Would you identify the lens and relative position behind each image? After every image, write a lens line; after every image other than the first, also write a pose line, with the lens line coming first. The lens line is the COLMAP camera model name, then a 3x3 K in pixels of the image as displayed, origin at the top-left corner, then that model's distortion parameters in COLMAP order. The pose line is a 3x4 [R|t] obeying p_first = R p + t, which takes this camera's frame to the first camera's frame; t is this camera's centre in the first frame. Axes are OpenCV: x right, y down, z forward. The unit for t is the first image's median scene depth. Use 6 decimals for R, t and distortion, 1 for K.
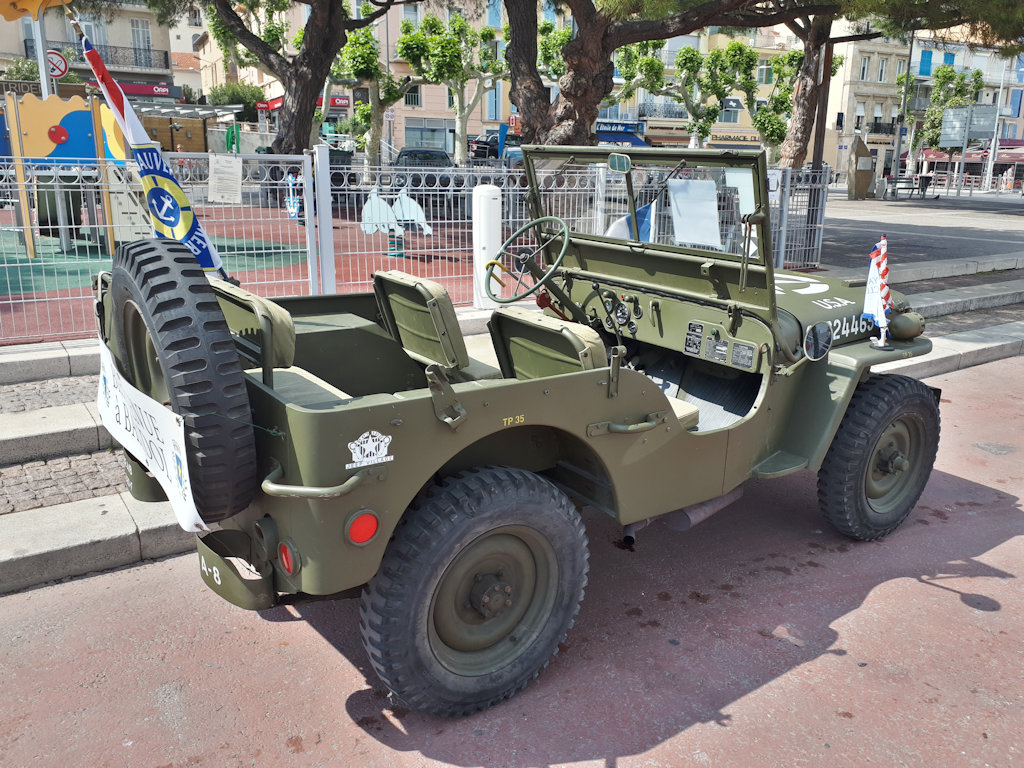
lens RADIAL K [[822.5, 0, 512.0], [0, 822.5, 384.0], [0, 0, 1]] dist [0.163331, -0.292895]
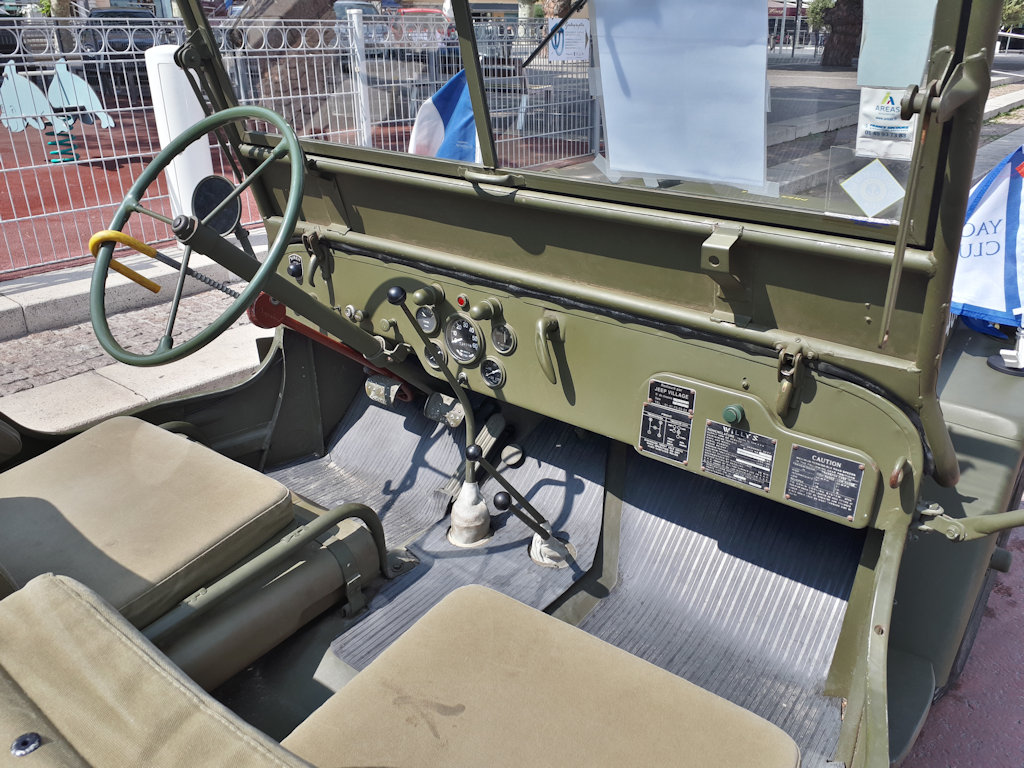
lens RADIAL K [[791.7, 0, 512.0], [0, 791.7, 384.0], [0, 0, 1]] dist [0.080965, -0.114389]
pose [[0.958503, -0.136794, 0.250120, 0.056803], [0.095745, 0.980862, 0.169534, -0.137594], [-0.268524, -0.138551, 0.953257, 0.645888]]
